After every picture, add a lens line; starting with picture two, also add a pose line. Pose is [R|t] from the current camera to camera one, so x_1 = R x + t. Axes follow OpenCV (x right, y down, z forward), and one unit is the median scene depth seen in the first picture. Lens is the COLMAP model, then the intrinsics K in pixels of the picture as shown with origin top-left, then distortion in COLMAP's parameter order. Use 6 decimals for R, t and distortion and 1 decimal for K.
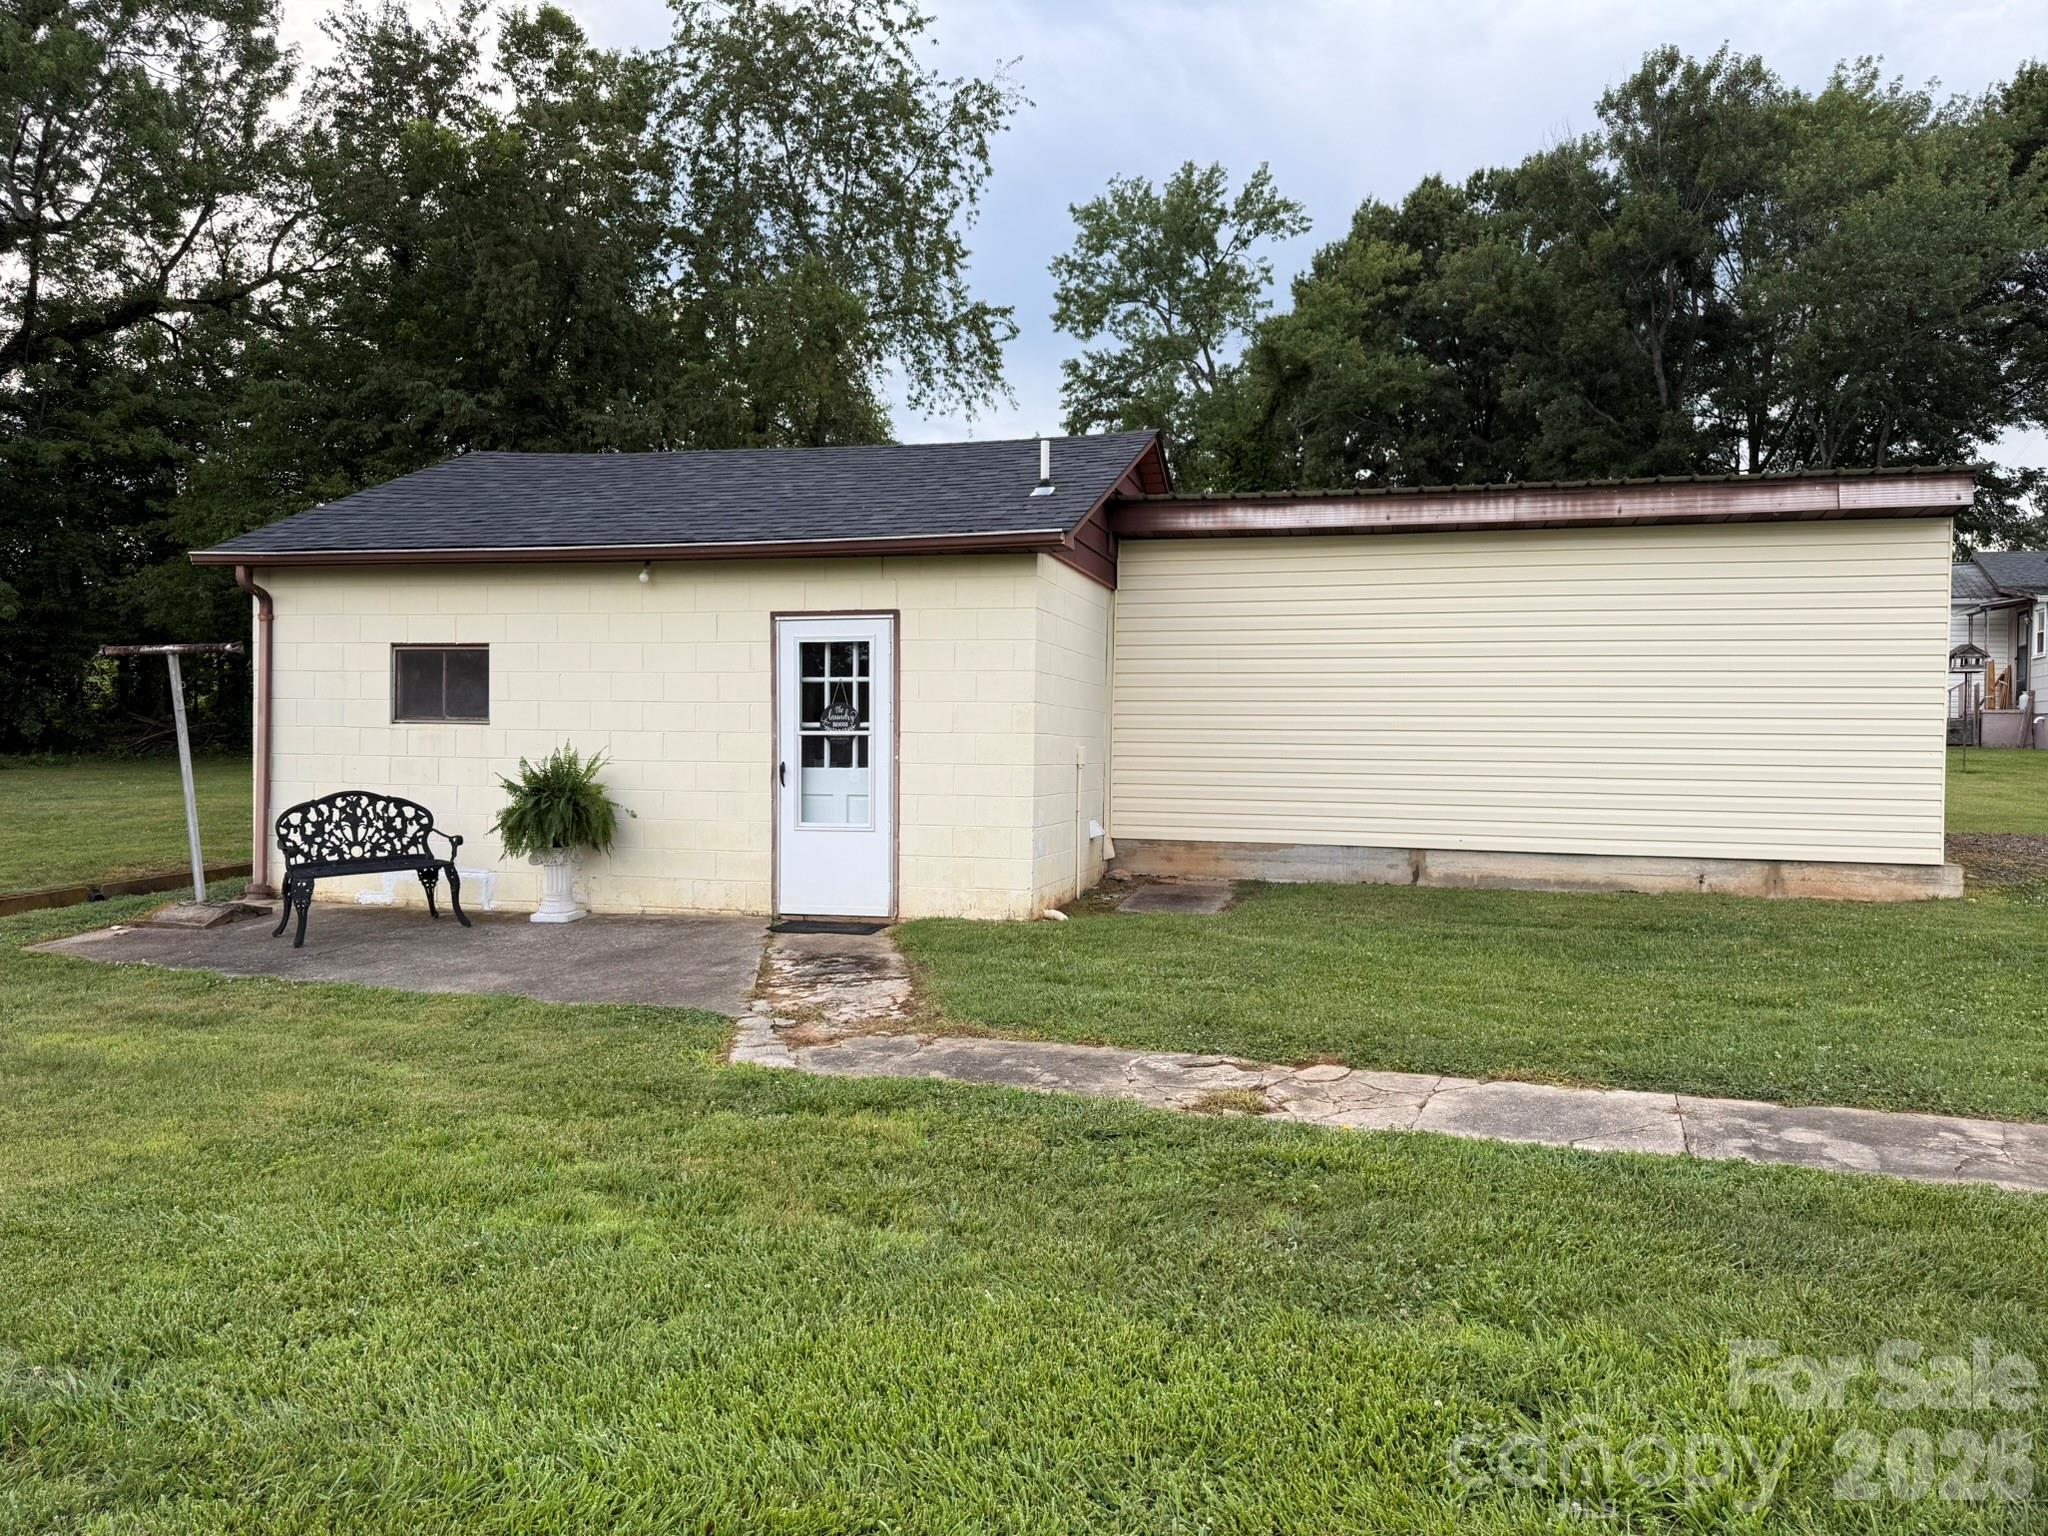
lens RADIAL K [[1437.4, 0, 1024.0], [0, 1437.4, 768.0], [0, 0, 1]] dist [0.099978, -0.153375]
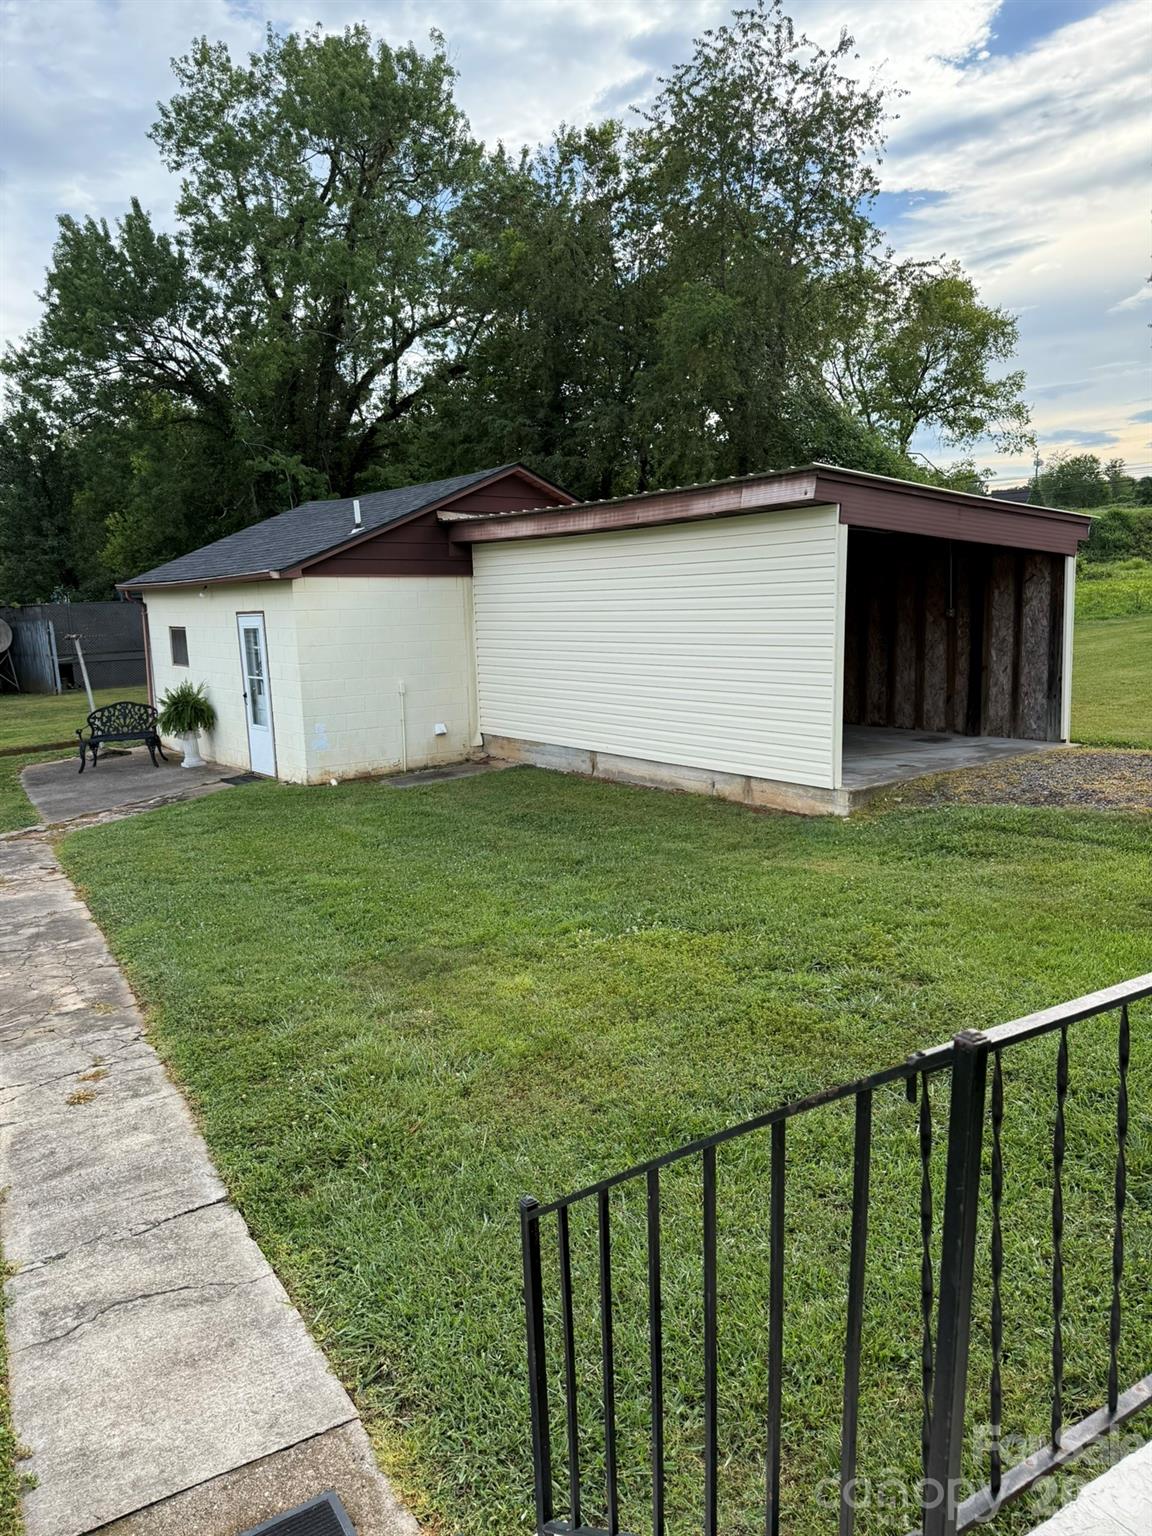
lens RADIAL K [[1078.0, 0, 576.0], [0, 1078.0, 768.0], [0, 0, 1]] dist [0.099978, -0.153375]
pose [[0.784548, 0.062280, -0.616933, 1.025536], [0.027778, 0.990414, 0.135309, -0.083433], [0.619446, -0.123294, 0.775297, 0.142202]]
